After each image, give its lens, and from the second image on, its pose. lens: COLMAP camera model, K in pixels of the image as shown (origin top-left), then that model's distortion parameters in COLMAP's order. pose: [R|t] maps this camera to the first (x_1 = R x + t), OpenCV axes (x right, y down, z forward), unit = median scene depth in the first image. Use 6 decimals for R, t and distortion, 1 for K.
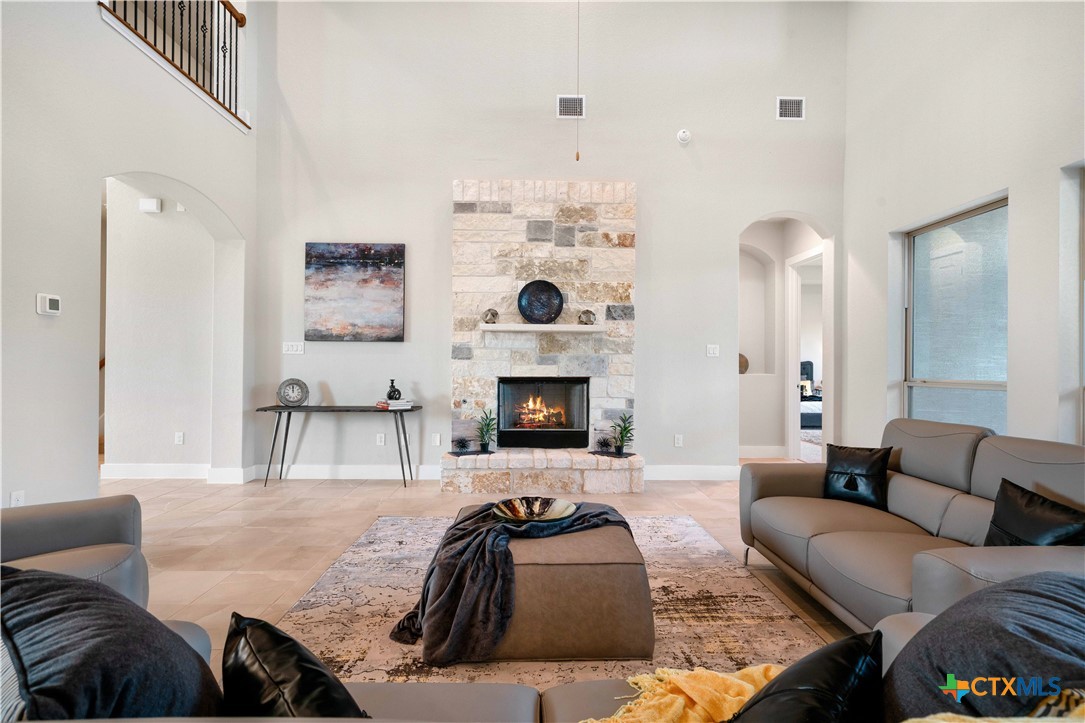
lens RADIAL K [[524.0, 0, 541.2], [0, 524.0, 364.4], [0, 0, 1]] dist [-0.002543, 0.004887]
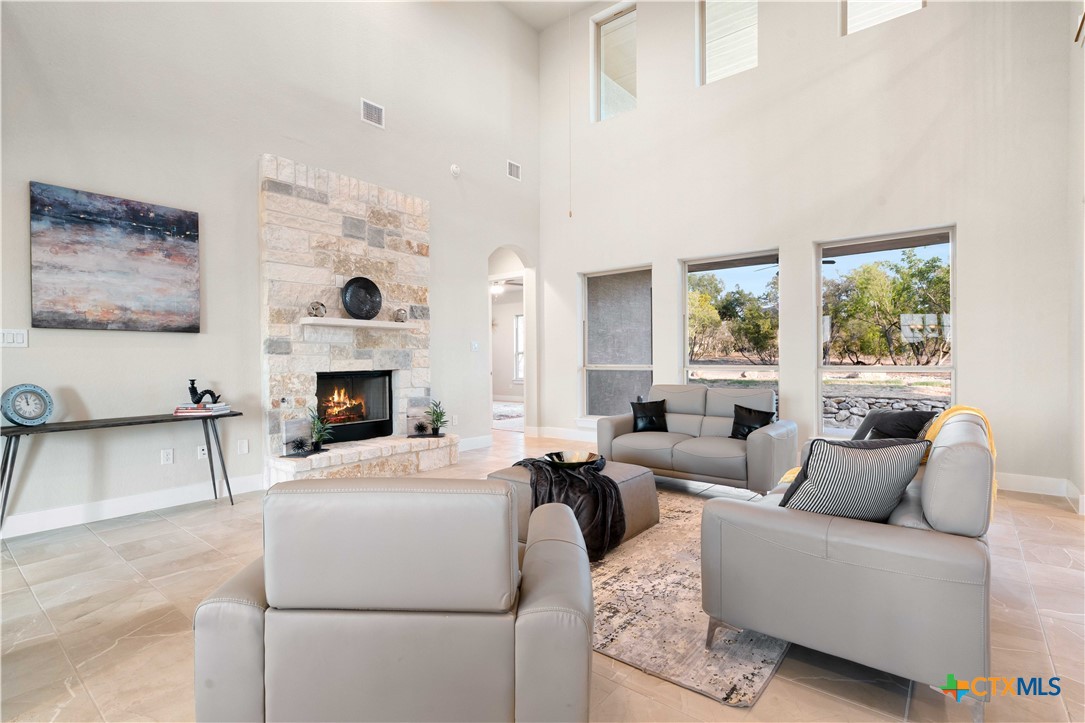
lens RADIAL K [[524.0, 0, 540.7], [0, 524.0, 365.7], [0, 0, 1]] dist [-0.002543, 0.004887]
pose [[0.637294, -0.021375, 0.770324, -0.562974], [0.008481, 0.999749, 0.020724, -0.004720], [-0.770574, -0.006674, 0.637316, 0.068454]]
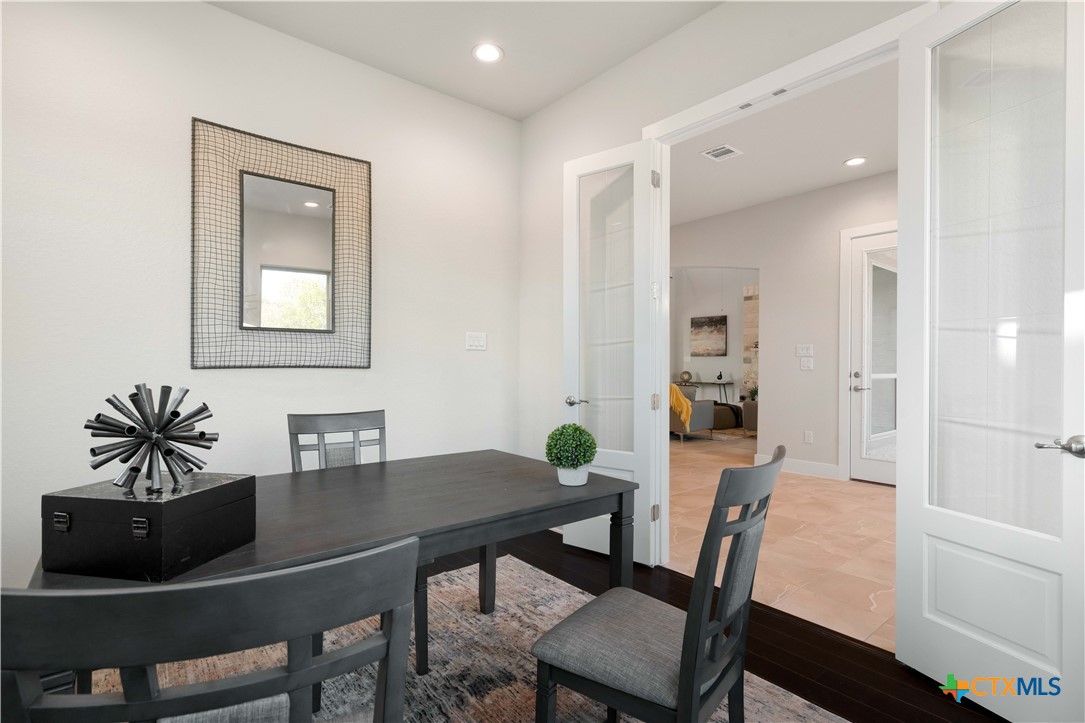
lens RADIAL K [[524.0, 0, 542.3], [0, 524.0, 365.5], [0, 0, 1]] dist [-0.002543, 0.004887]
pose [[0.632886, 0.001191, -0.774244, 1.084128], [0.007387, 0.999944, 0.007576, -0.025298], [0.774210, -0.010514, 0.632841, -1.197379]]
